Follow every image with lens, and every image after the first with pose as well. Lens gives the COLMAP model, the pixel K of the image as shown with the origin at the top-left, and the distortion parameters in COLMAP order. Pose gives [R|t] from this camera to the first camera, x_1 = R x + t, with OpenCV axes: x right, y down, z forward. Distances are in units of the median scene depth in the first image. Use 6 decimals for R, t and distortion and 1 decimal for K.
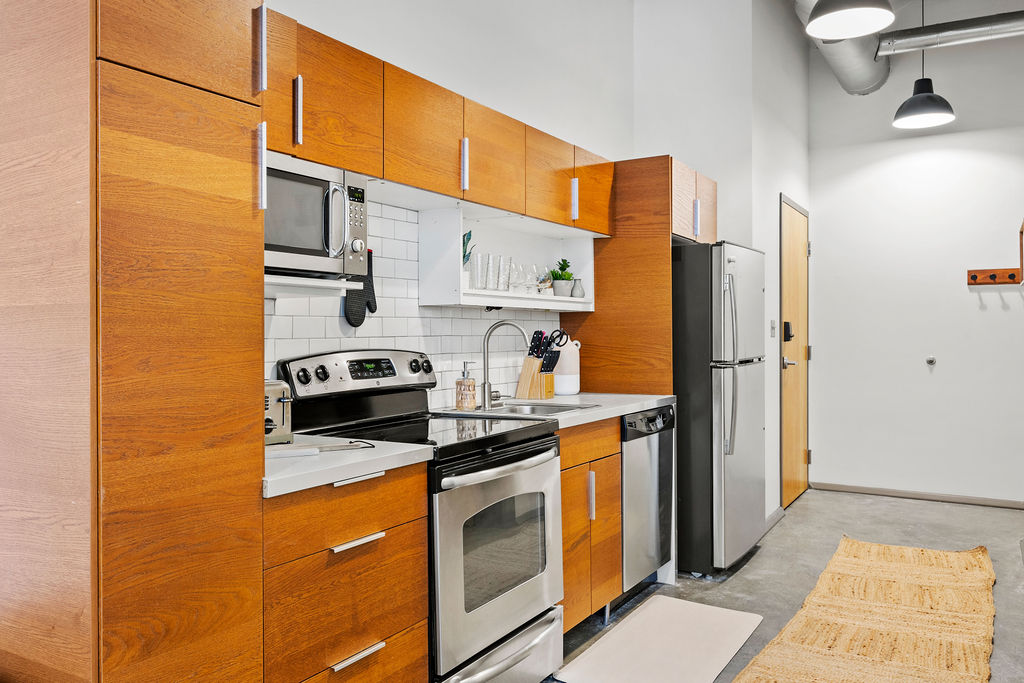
lens RADIAL K [[824.2, 0, 512.6], [0, 824.2, 330.6], [0, 0, 1]] dist [0.010059, -0.000281]
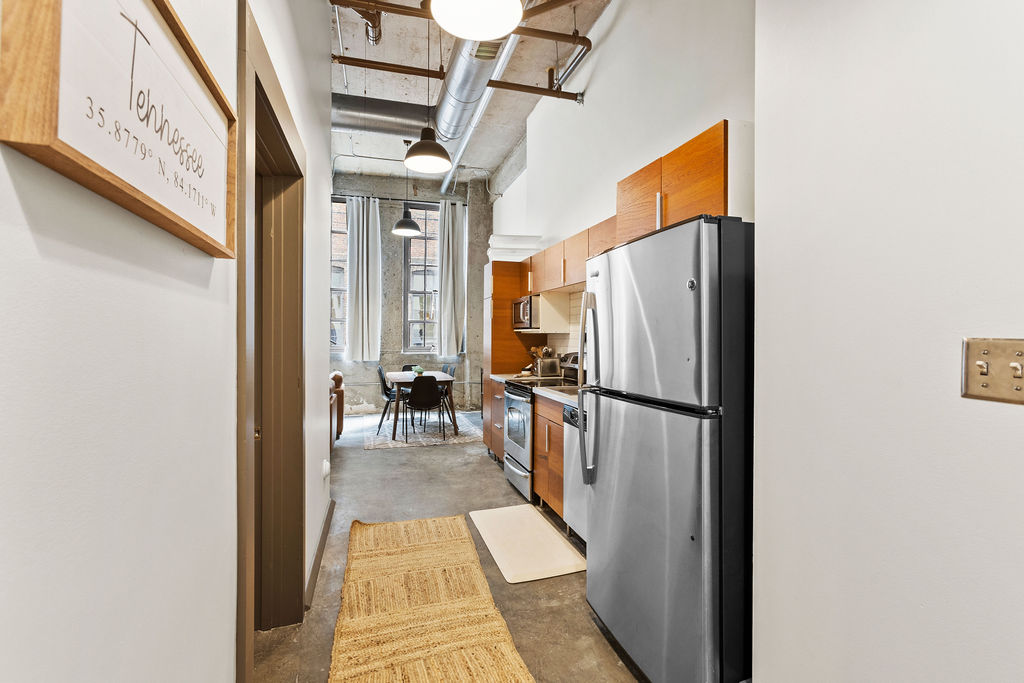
lens RADIAL K [[461.6, 0, 508.9], [0, 461.6, 337.7], [0, 0, 1]] dist [-0.000989, 0.000969]
pose [[-0.683986, 0.002501, -0.729491, 0.840630], [0.000024, 0.999994, 0.003407, -0.022325], [0.729495, 0.002313, -0.683982, 1.537655]]
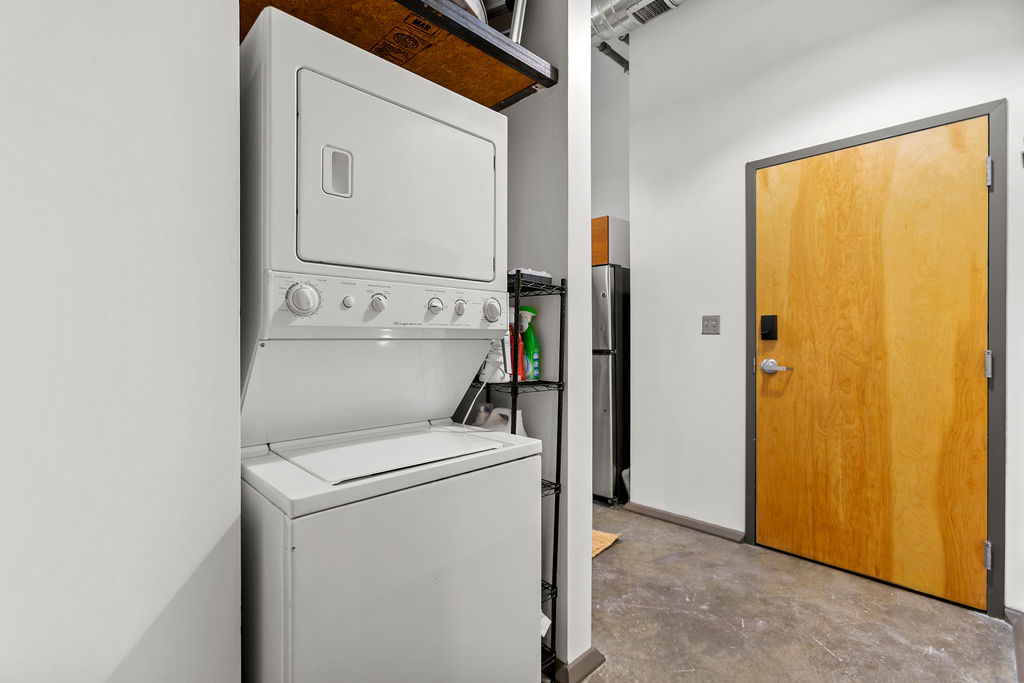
lens RADIAL K [[461.6, 0, 508.9], [0, 461.6, 337.7], [0, 0, 1]] dist [-0.000989, 0.000969]
pose [[-0.269560, 0.001656, -0.962982, 1.362062], [0.005601, 0.999984, 0.000152, 0.016313], [0.962967, -0.005352, -0.269565, 1.436104]]
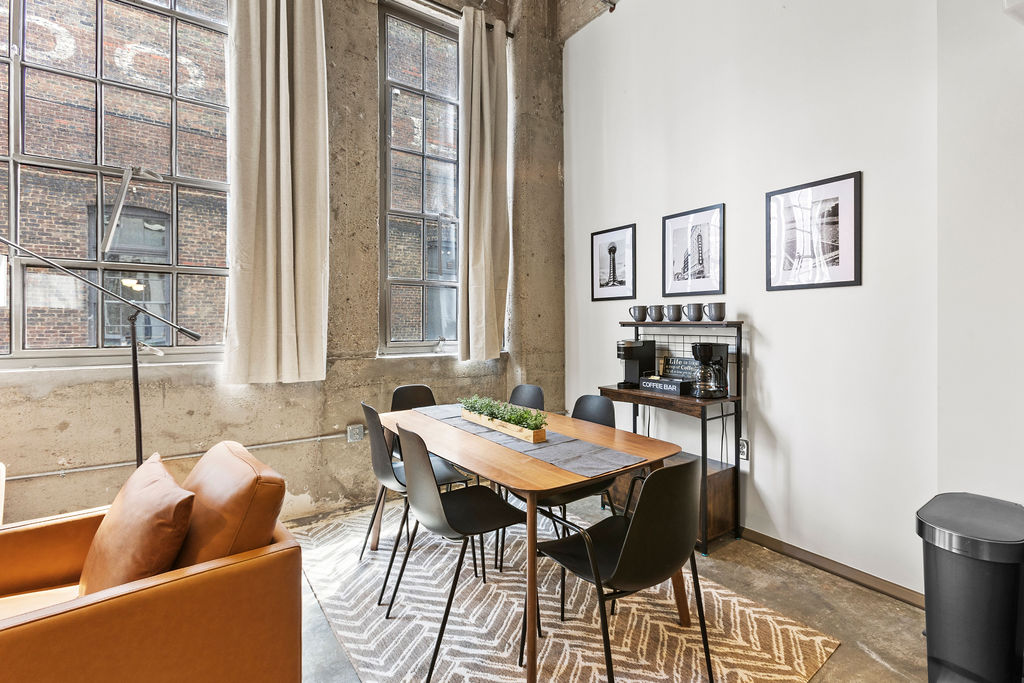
lens RADIAL K [[463.5, 0, 506.1], [0, 463.5, 323.4], [0, 0, 1]] dist [-0.001101, 0.000950]
pose [[-0.431466, 0.002421, -0.902126, 0.268509], [0.010162, 0.999946, -0.002177, -0.002283], [0.902072, -0.010107, -0.431467, 0.215770]]
